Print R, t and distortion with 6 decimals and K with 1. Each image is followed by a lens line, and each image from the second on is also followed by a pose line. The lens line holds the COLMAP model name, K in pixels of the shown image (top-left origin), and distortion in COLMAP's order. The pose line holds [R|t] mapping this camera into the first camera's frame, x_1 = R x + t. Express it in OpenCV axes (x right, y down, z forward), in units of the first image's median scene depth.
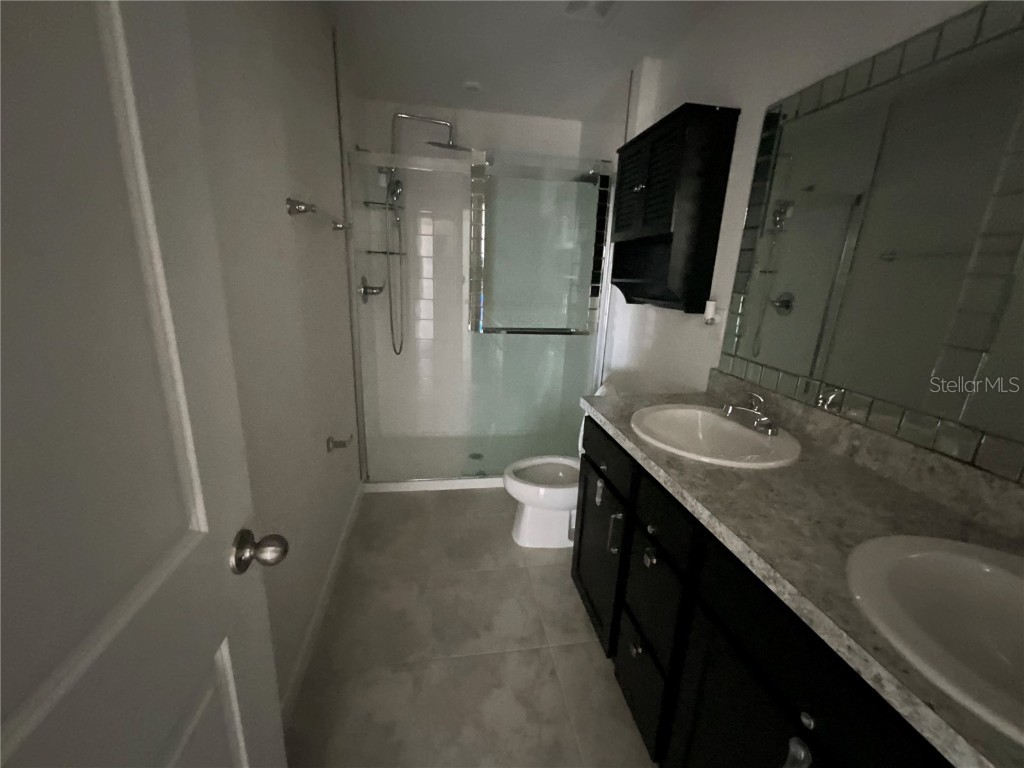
lens RADIAL K [[416.7, 0, 512.0], [0, 416.7, 384.0], [0, 0, 1]] dist [-0.002057, 0.002181]
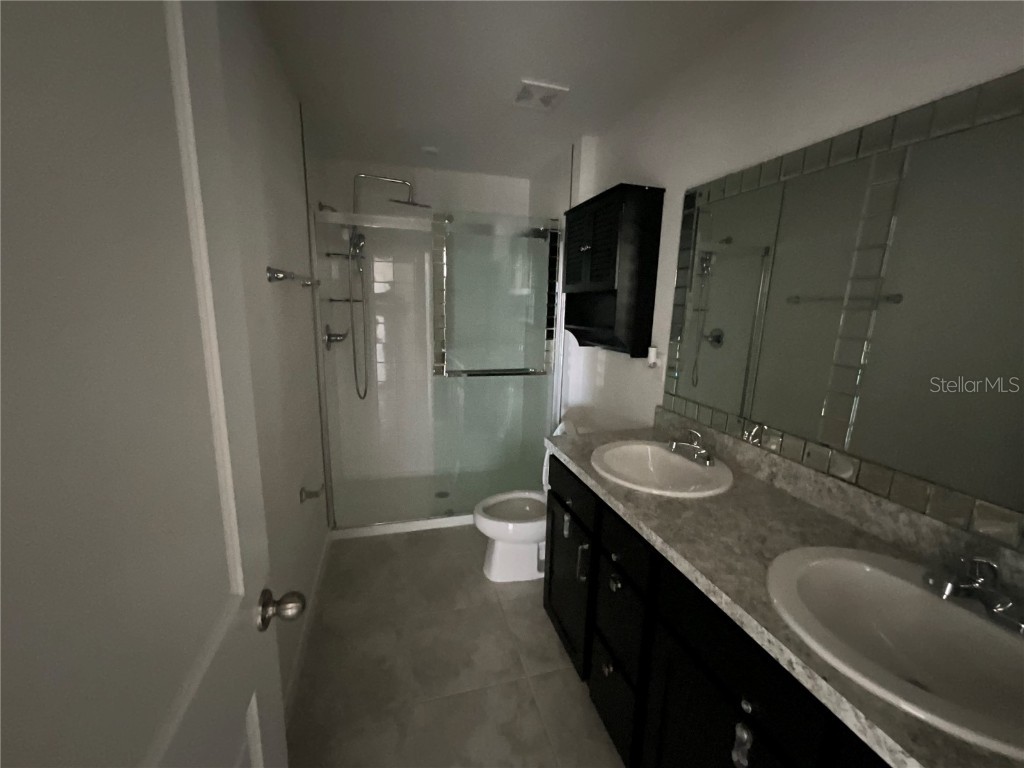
lens RADIAL K [[416.7, 0, 512.0], [0, 416.7, 384.0], [0, 0, 1]] dist [-0.002057, 0.002181]
pose [[0.993373, -0.036772, 0.108890, -0.036564], [0.044104, 0.996864, -0.065705, -0.042509], [-0.106132, 0.070072, 0.991880, -0.094567]]
